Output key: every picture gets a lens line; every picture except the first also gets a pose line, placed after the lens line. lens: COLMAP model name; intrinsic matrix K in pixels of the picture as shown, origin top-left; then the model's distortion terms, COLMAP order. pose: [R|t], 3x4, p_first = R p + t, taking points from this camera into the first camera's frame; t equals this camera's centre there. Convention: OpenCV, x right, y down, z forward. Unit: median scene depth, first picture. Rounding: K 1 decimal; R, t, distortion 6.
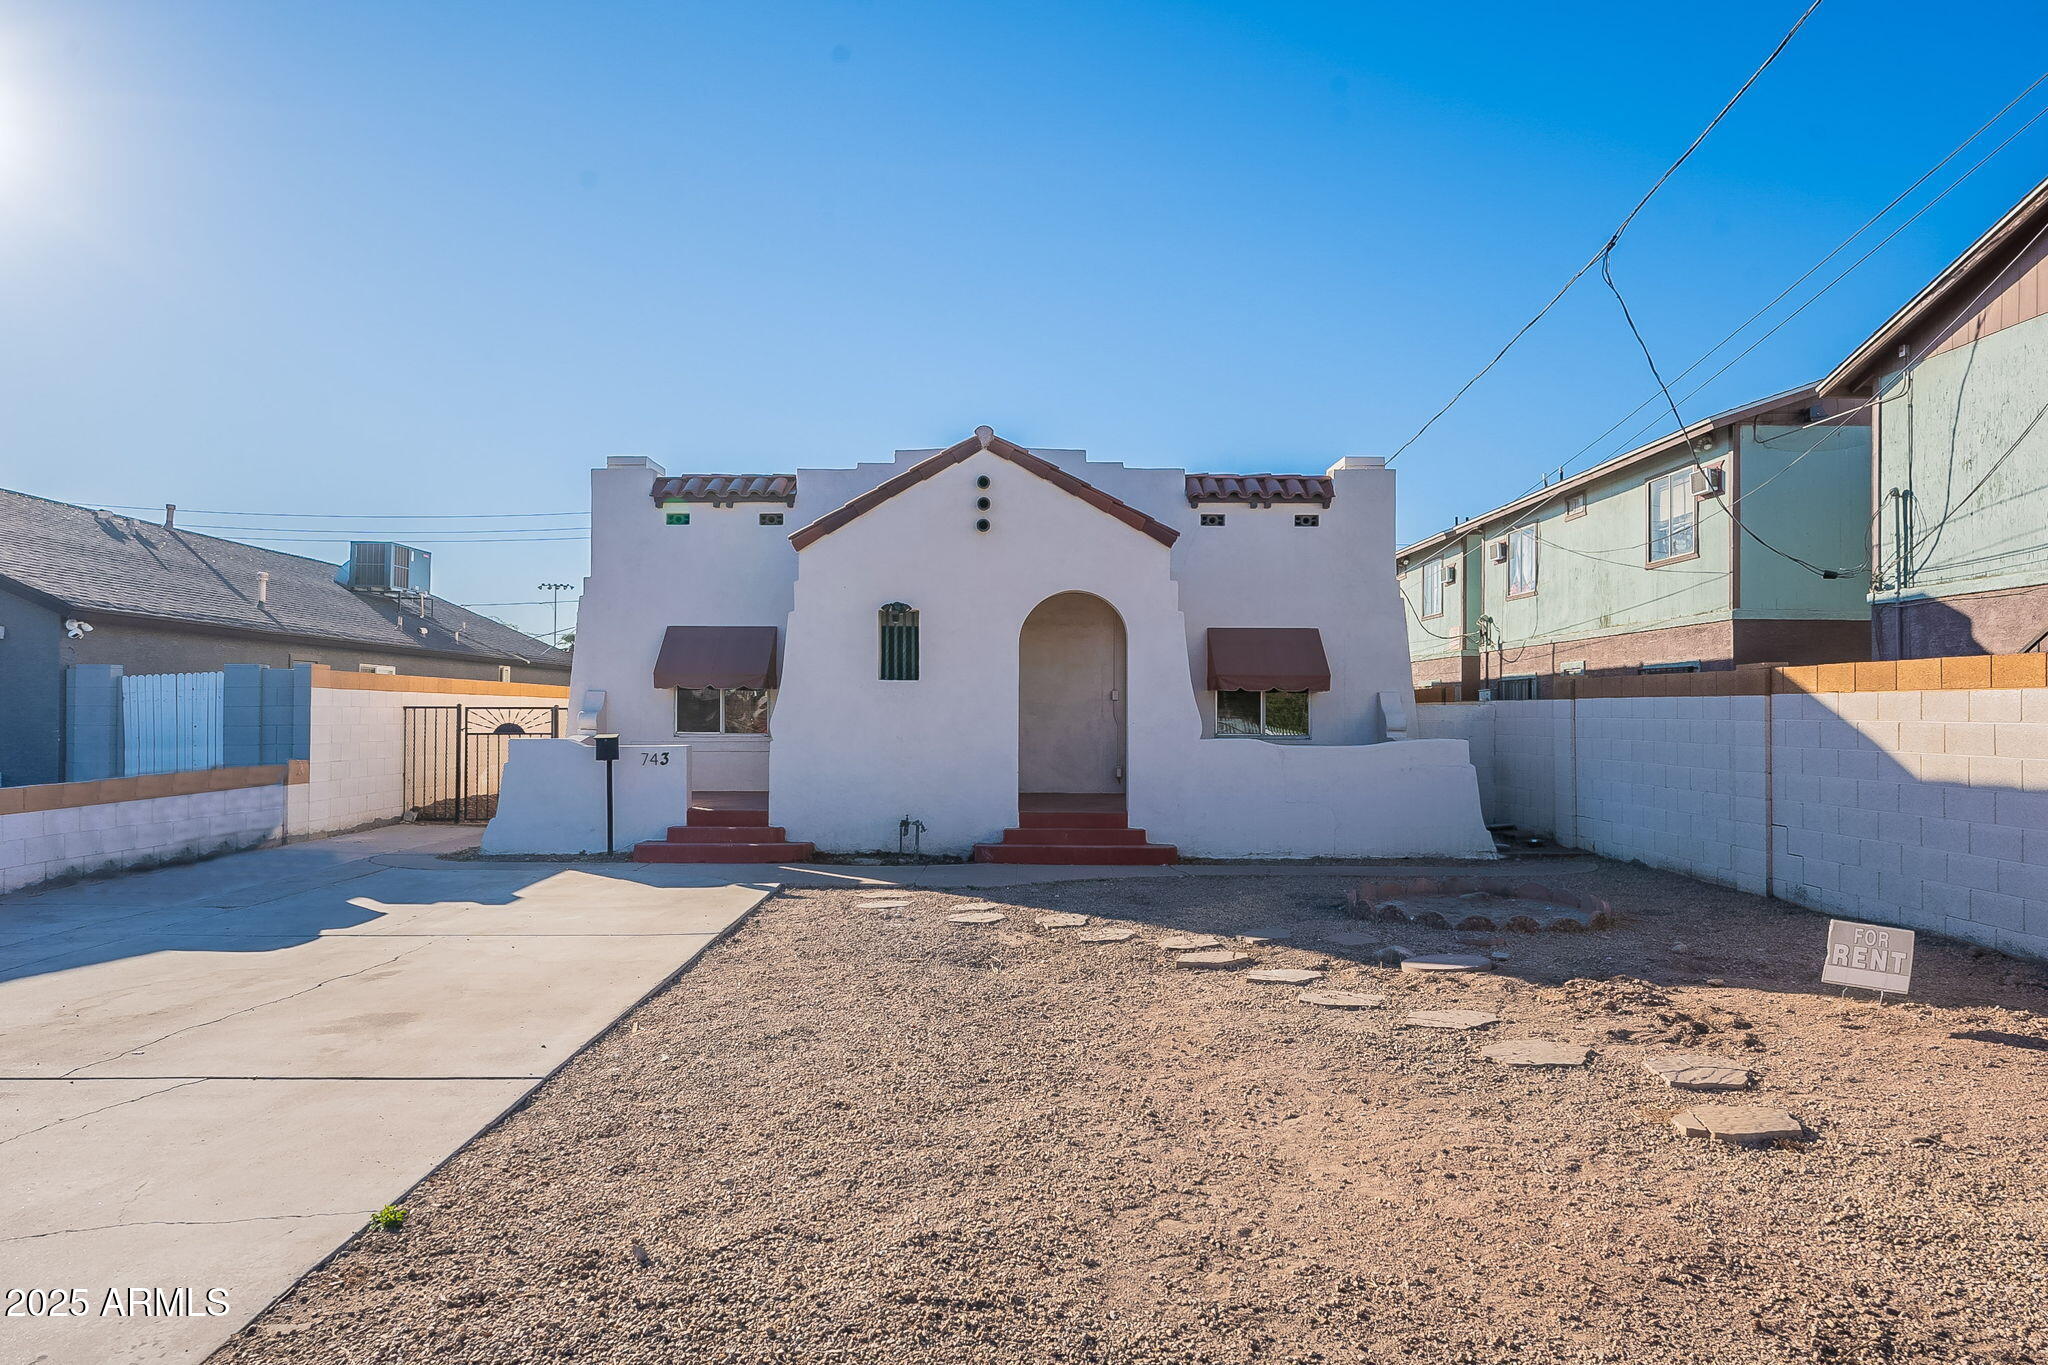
lens RADIAL K [[923.1, 0, 1025.1], [0, 923.1, 708.4], [0, 0, 1]] dist [0.002248, 0.000166]
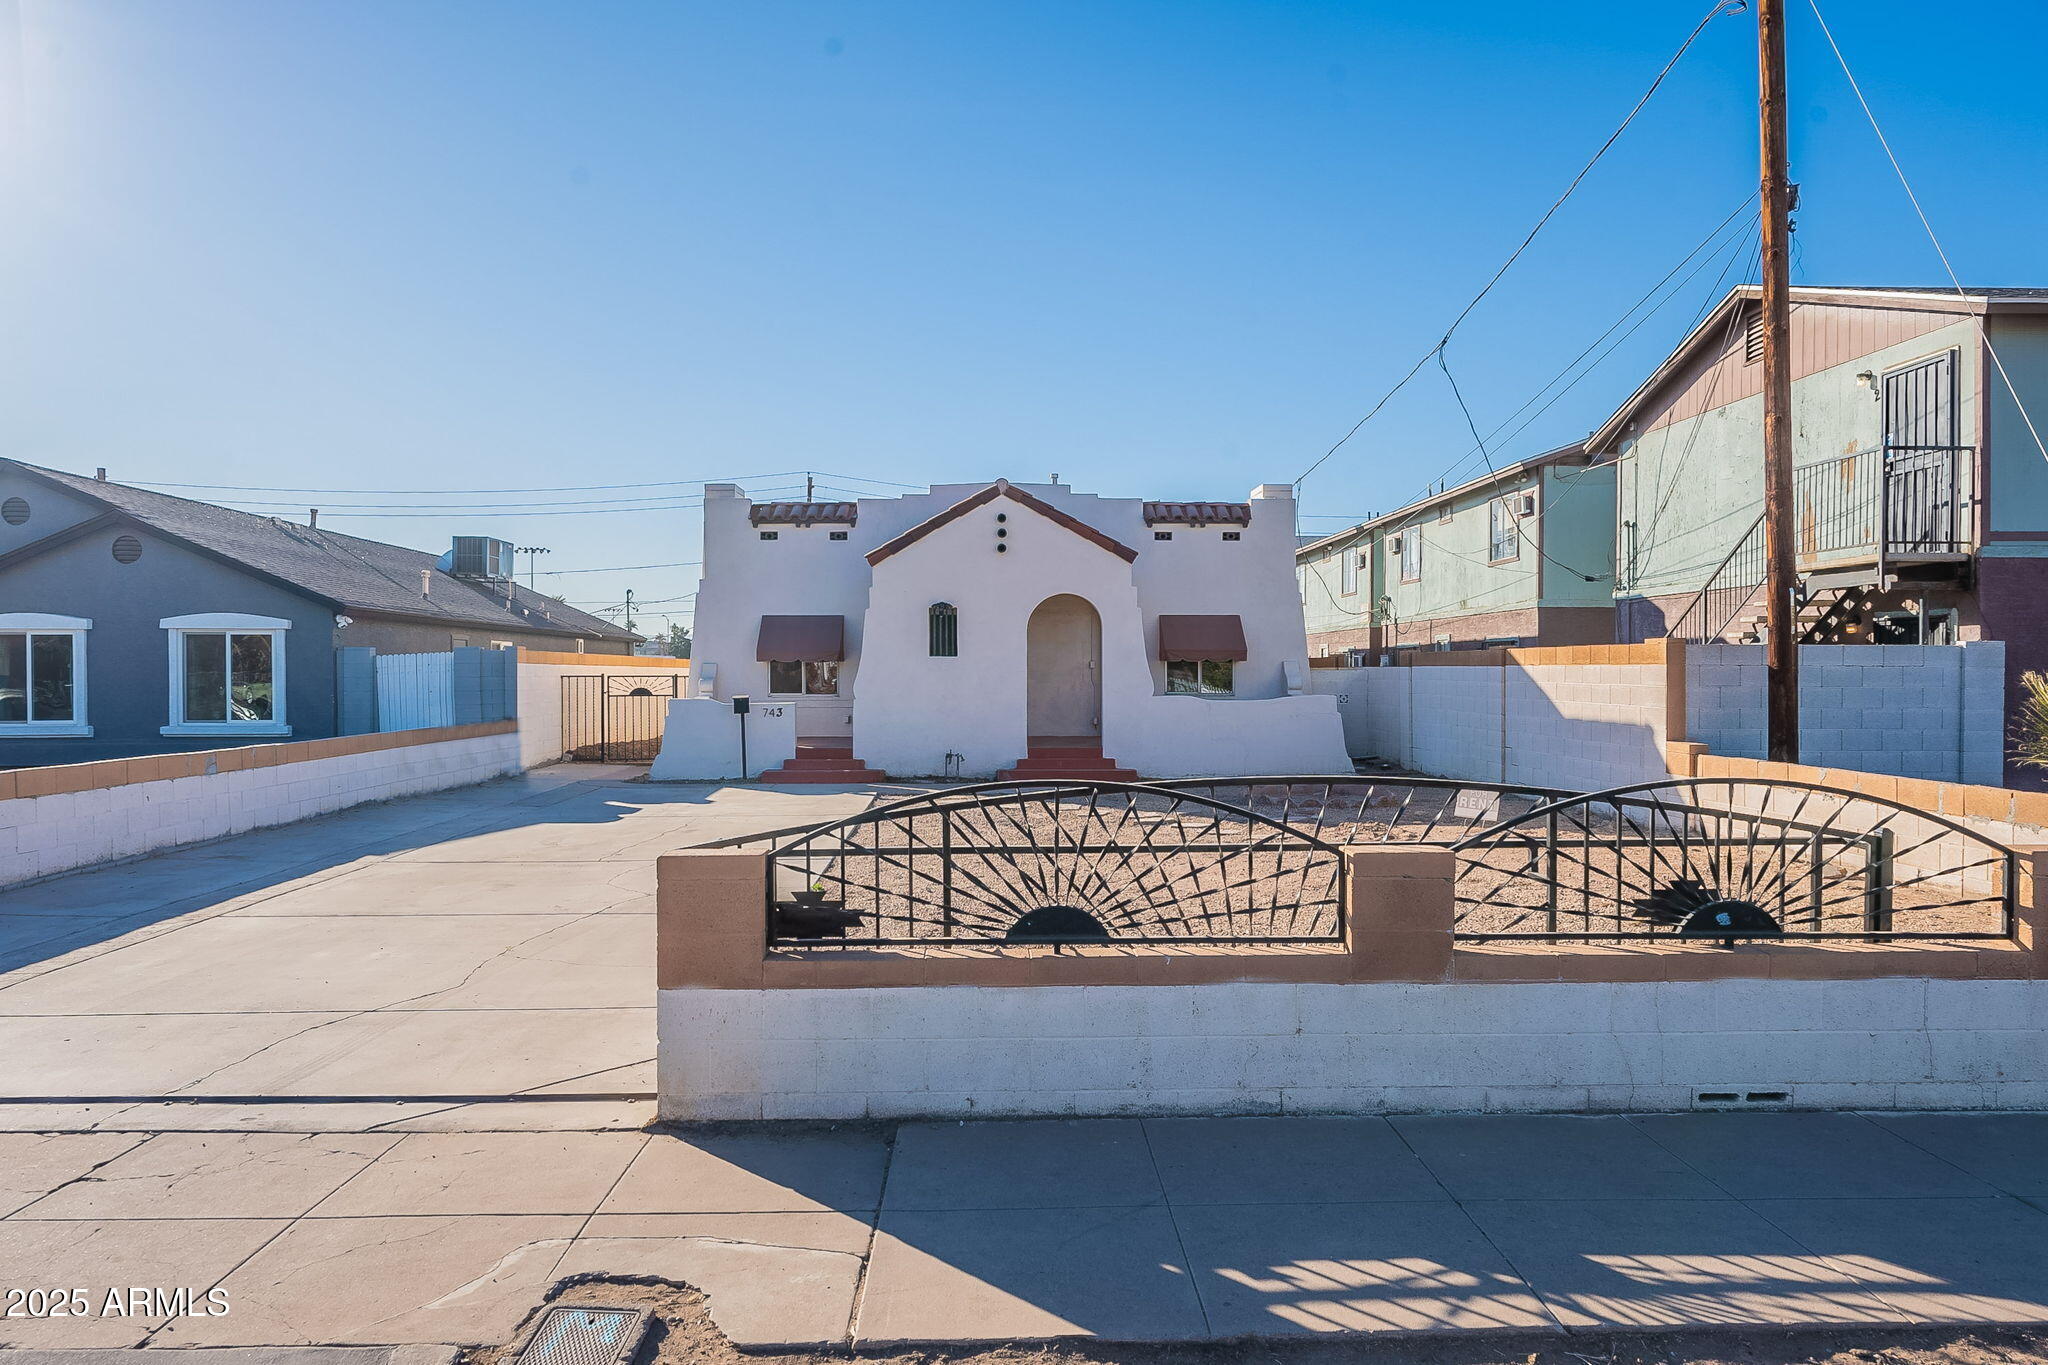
lens RADIAL K [[906.7, 0, 1024.0], [0, 906.7, 682.5], [0, 0, 1]] dist [-0.000022, 0.000109]
pose [[0.999480, -0.005913, 0.031710, -0.046780], [0.005390, 0.999849, 0.016546, -0.010421], [-0.031803, -0.016366, 0.999360, -0.340312]]
